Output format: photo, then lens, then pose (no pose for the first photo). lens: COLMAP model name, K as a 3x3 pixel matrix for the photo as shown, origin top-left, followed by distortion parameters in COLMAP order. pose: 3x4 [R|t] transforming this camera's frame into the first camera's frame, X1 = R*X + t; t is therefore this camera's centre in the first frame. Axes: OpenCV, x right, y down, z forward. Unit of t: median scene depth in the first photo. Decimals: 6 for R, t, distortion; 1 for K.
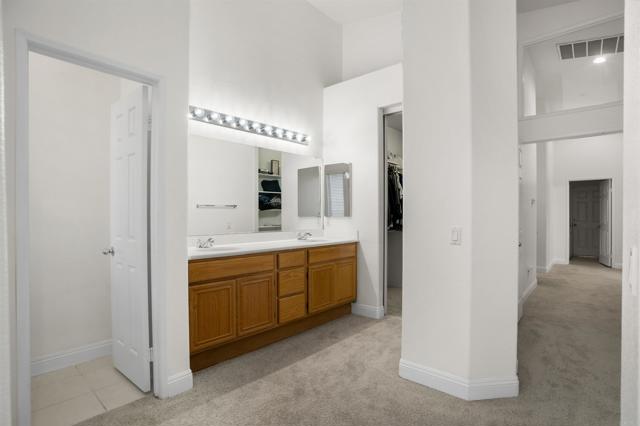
lens RADIAL K [[322.2, 0, 320.0], [0, 322.2, 213.0], [0, 0, 1]] dist [-0.059248, 0.028491]
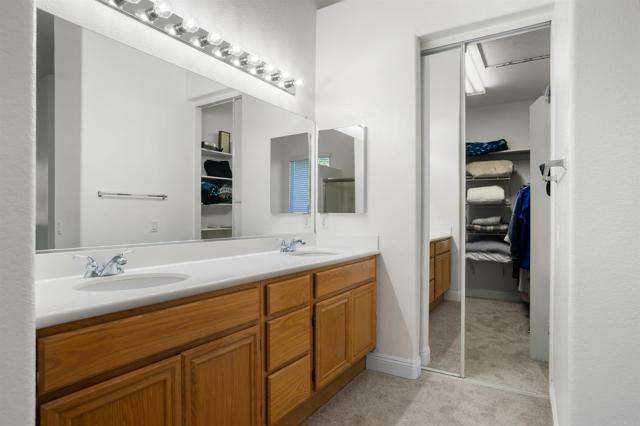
lens RADIAL K [[357.6, 0, 321.1], [0, 357.6, 221.5], [0, 0, 1]] dist [-0.036045, 0.000887]
pose [[0.984910, 0.005885, 0.172965, -0.110333], [-0.009883, 0.999703, 0.022266, 0.012802], [-0.172783, -0.023639, 0.984676, 0.346506]]
